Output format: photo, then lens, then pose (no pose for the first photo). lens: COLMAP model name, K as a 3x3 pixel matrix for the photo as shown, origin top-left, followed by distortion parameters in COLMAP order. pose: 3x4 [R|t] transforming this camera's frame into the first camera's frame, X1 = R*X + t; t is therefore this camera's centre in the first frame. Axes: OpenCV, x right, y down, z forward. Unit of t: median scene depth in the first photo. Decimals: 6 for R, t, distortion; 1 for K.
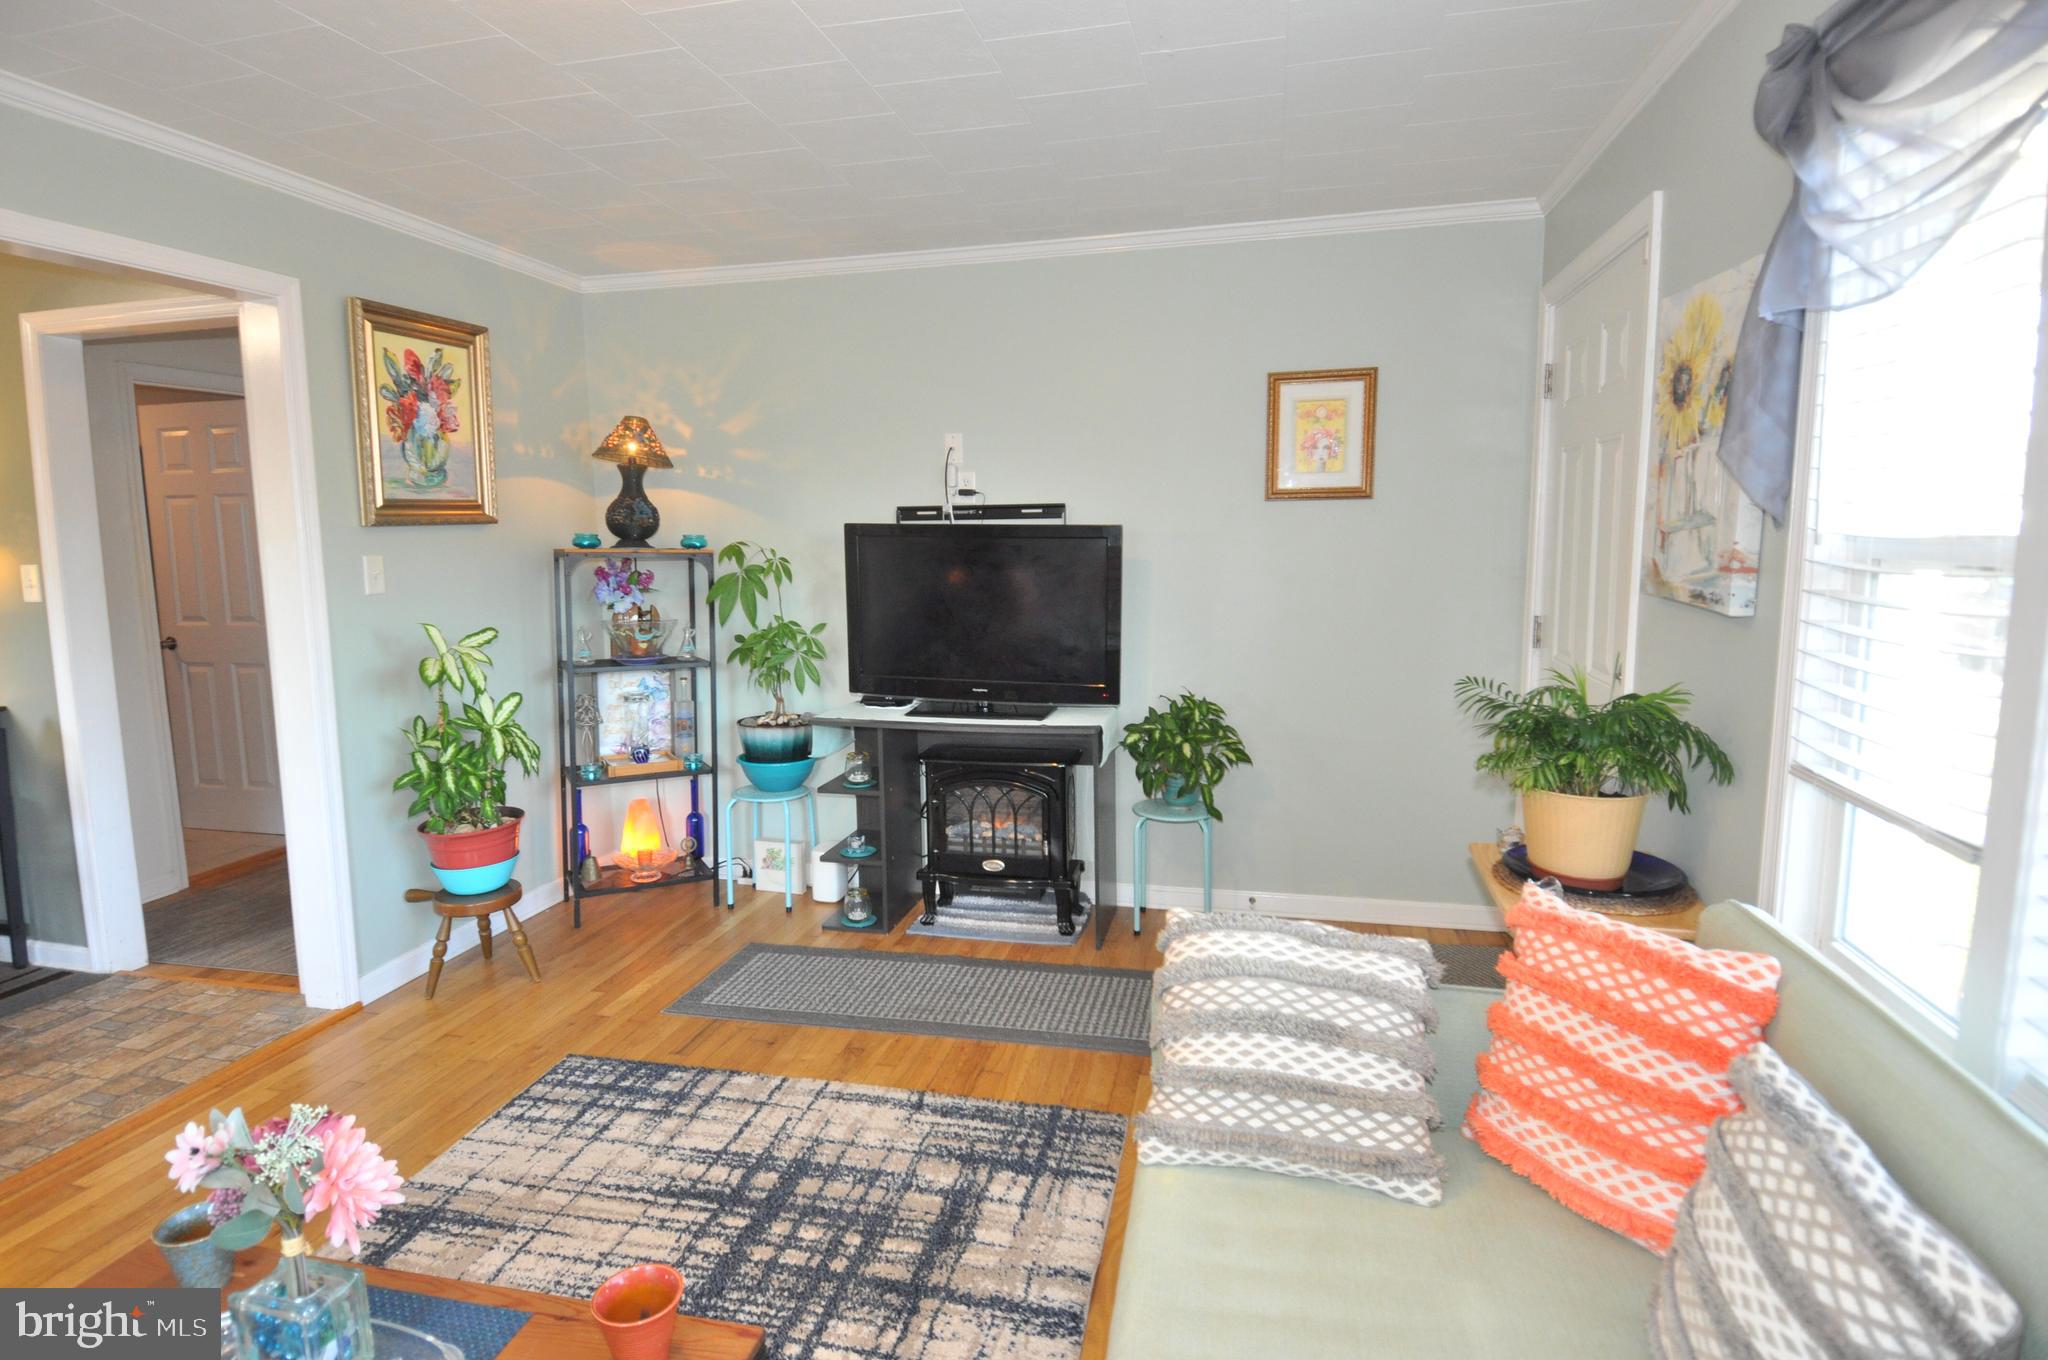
lens RADIAL K [[1063.8, 0, 1006.2], [0, 1063.8, 661.5], [0, 0, 1]] dist [0.052396, -0.057726]
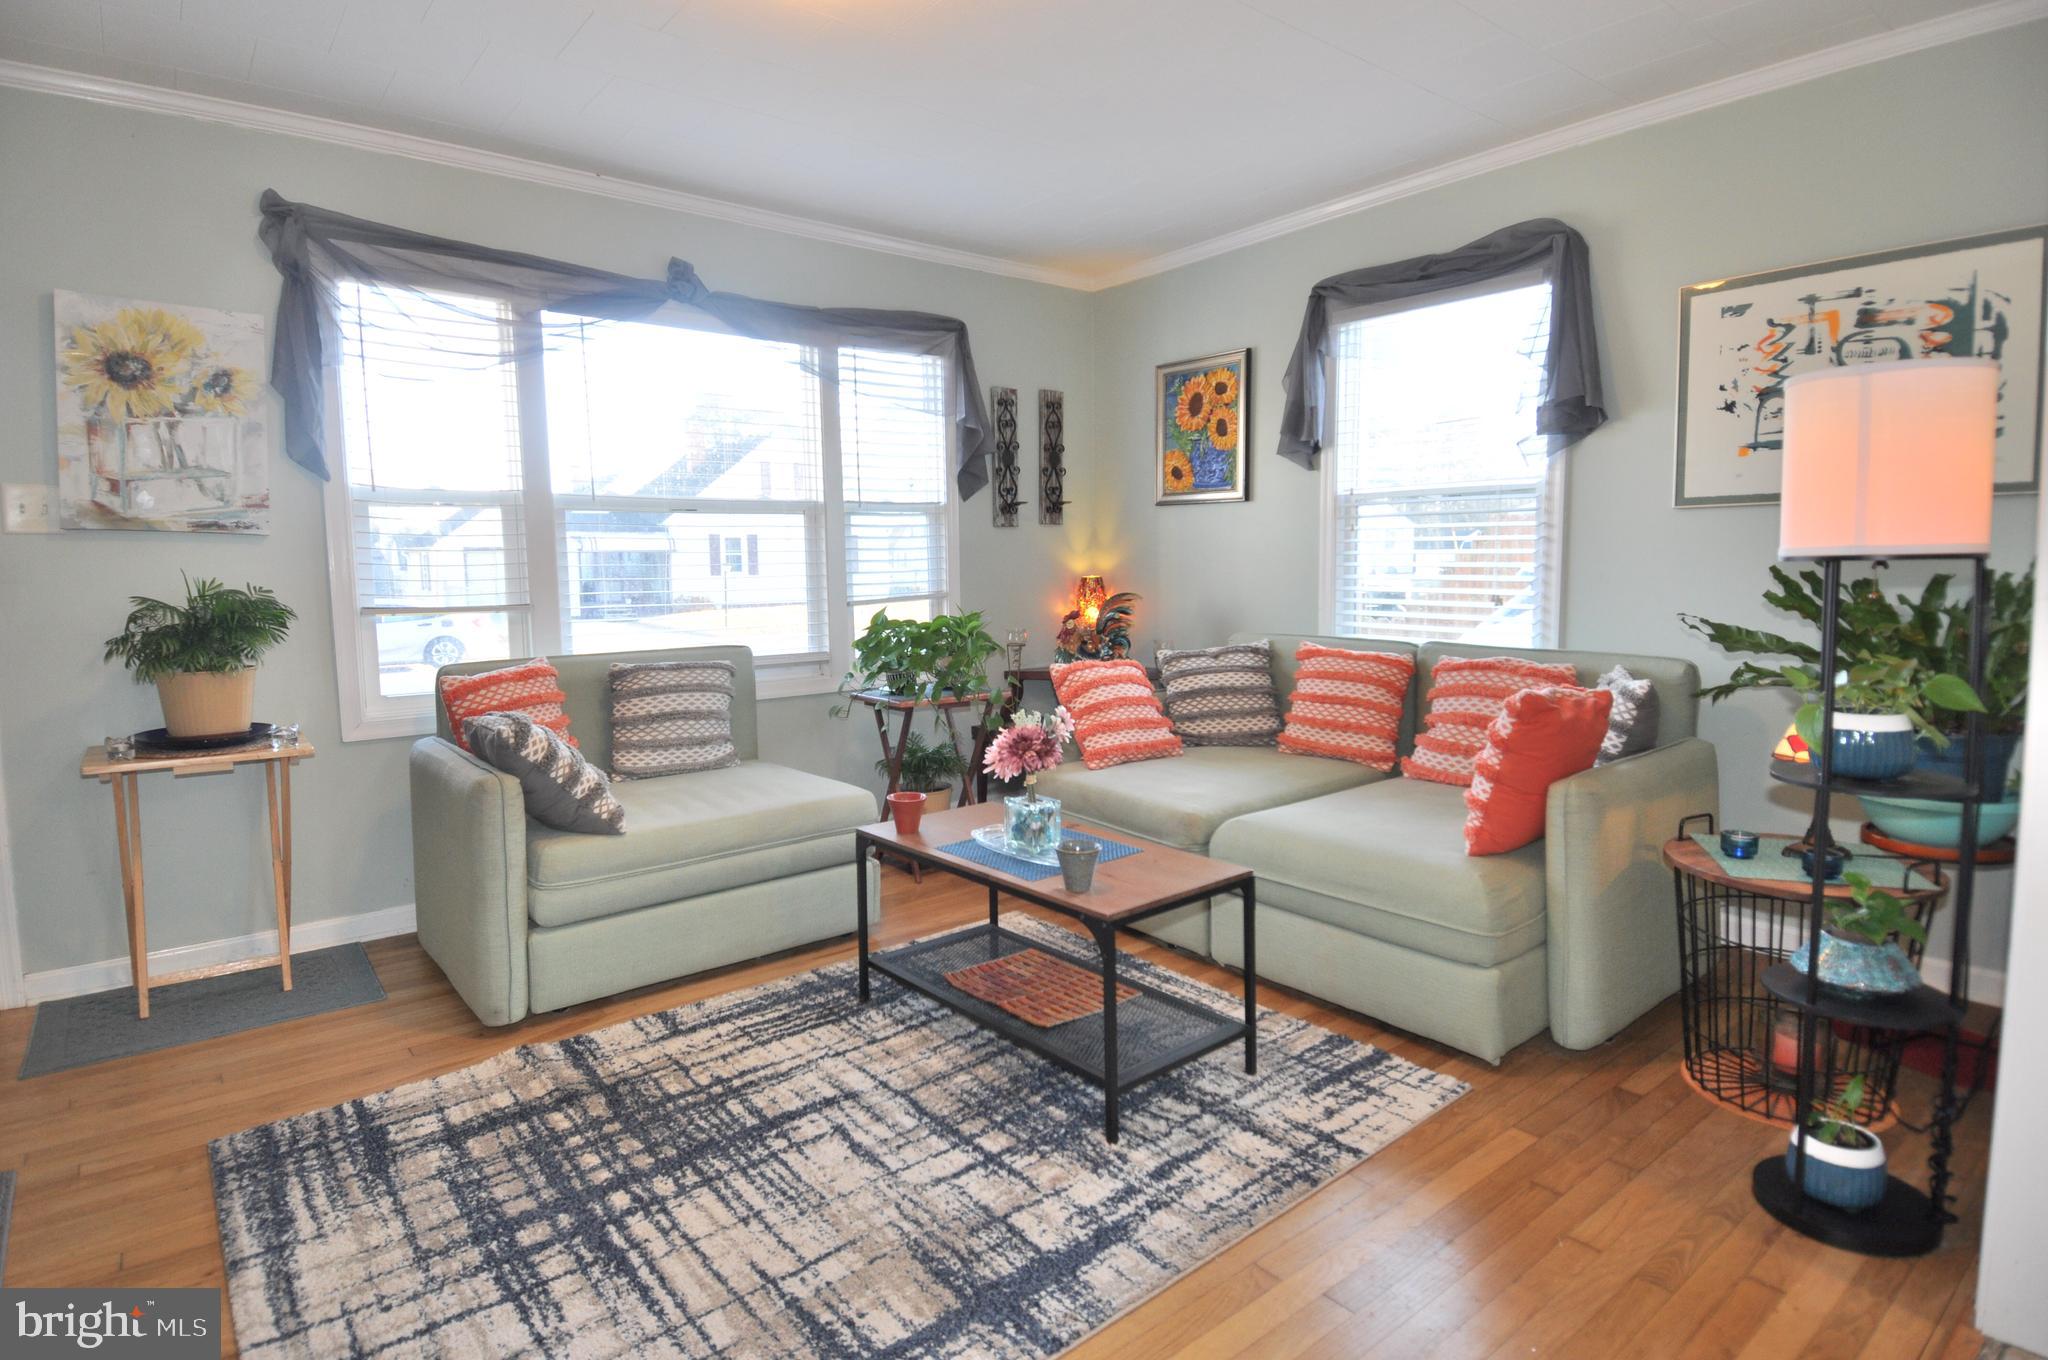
lens RADIAL K [[1063.8, 0, 1006.2], [0, 1063.8, 661.5], [0, 0, 1]] dist [0.052396, -0.057726]
pose [[-0.790096, -0.034810, 0.611994, -0.693423], [0.098491, 0.978206, 0.182794, -0.024484], [-0.605019, 0.204700, -0.769448, 0.946743]]
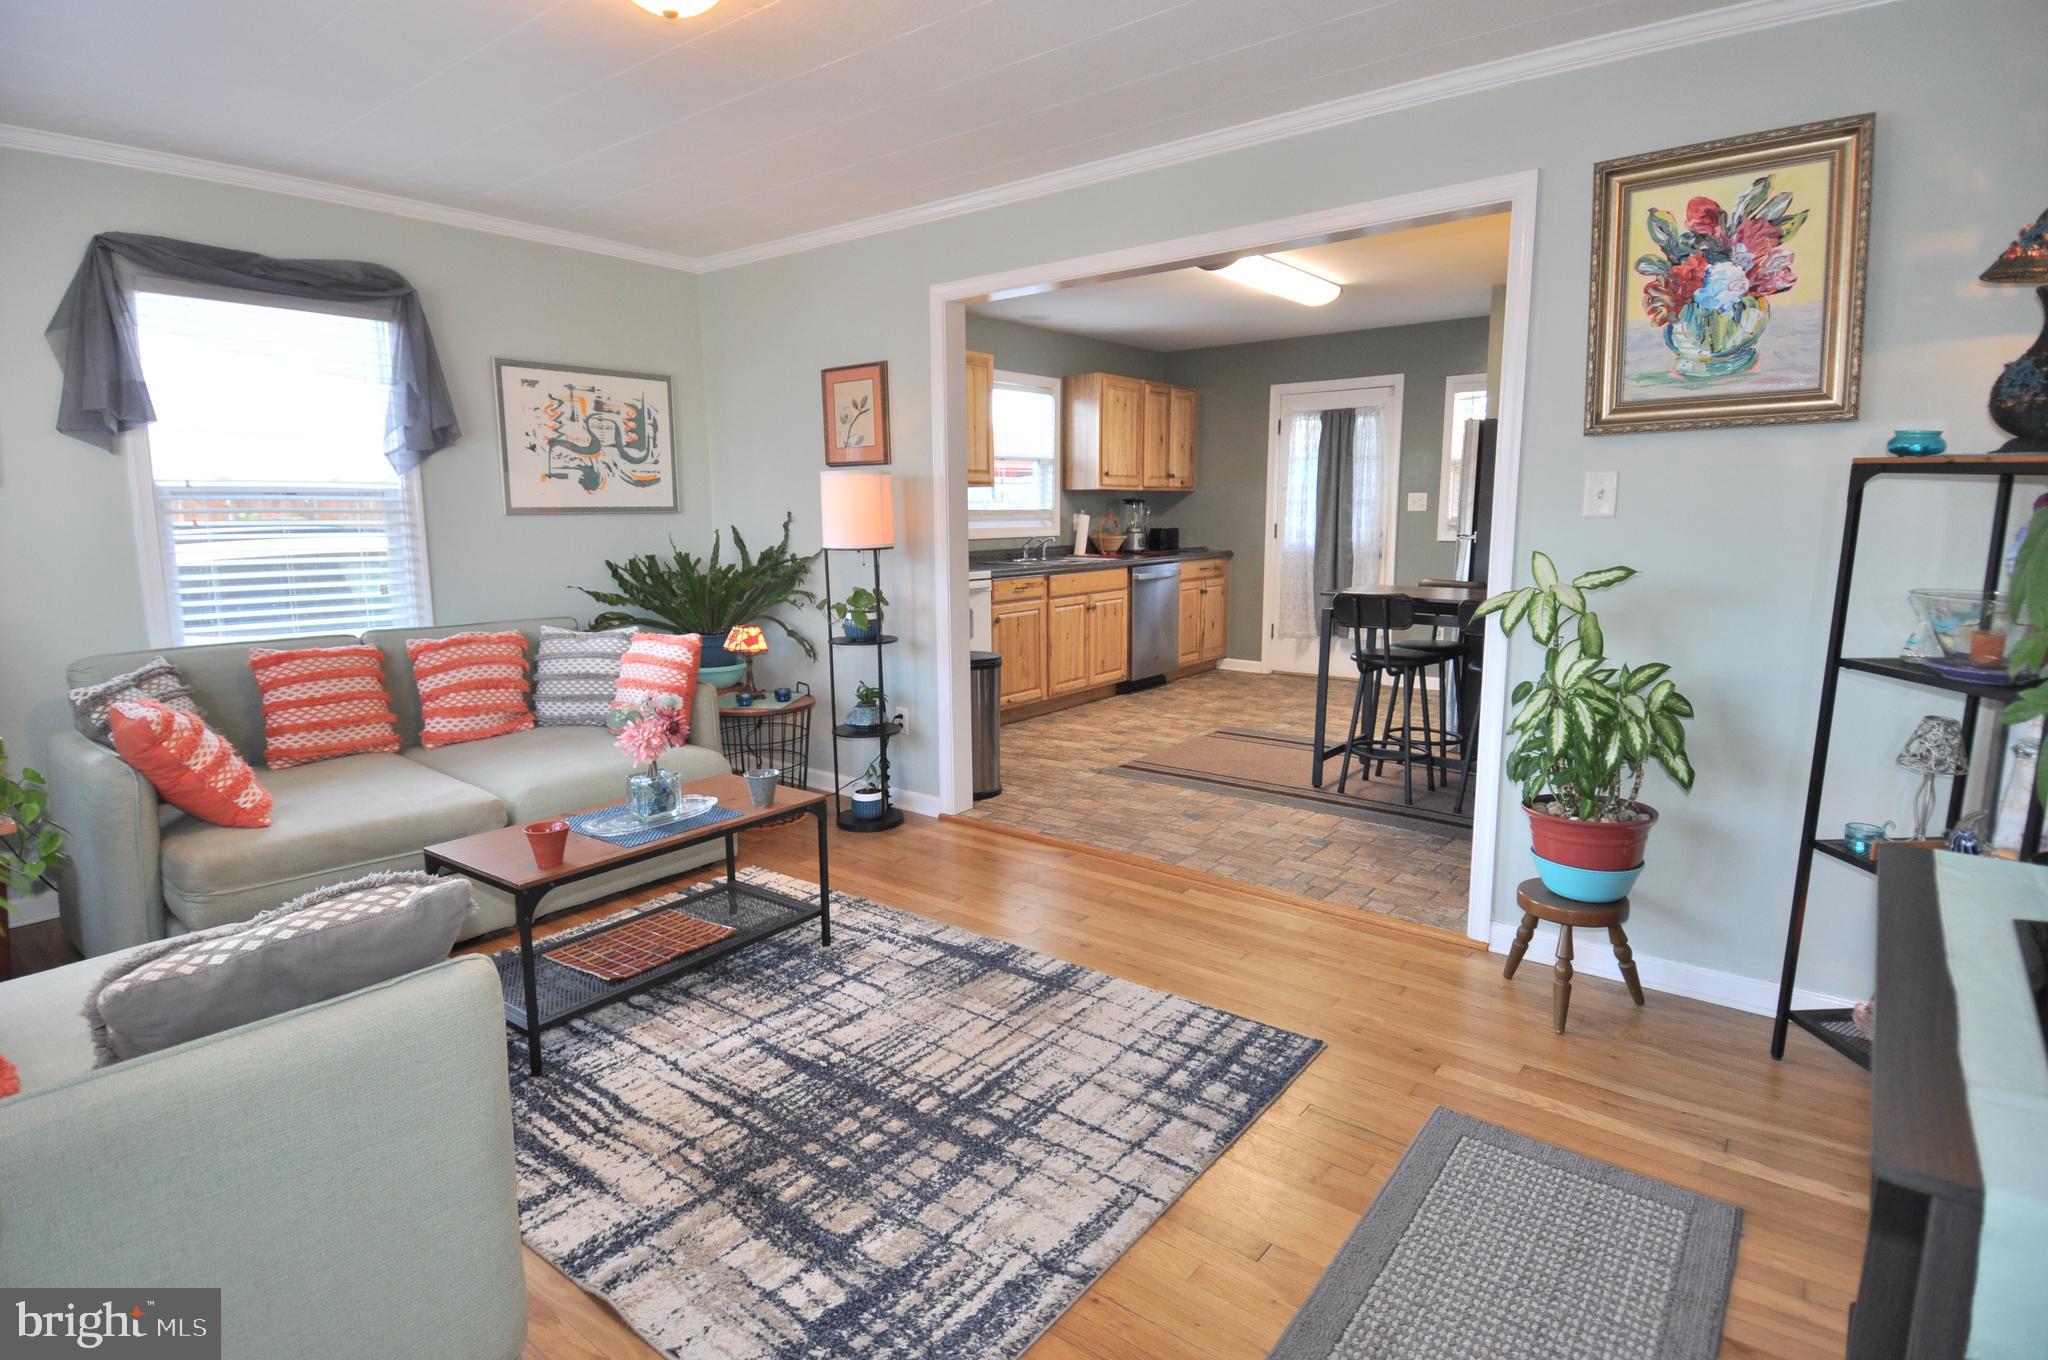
lens RADIAL K [[1058.8, 0, 1004.7], [0, 1058.8, 664.2], [0, 0, 1]] dist [0.043768, -0.052049]
pose [[-0.430110, 0.148530, -0.890474, 0.391954], [-0.096282, 0.973200, 0.208834, -0.082123], [0.897628, 0.175558, -0.404282, 0.959632]]
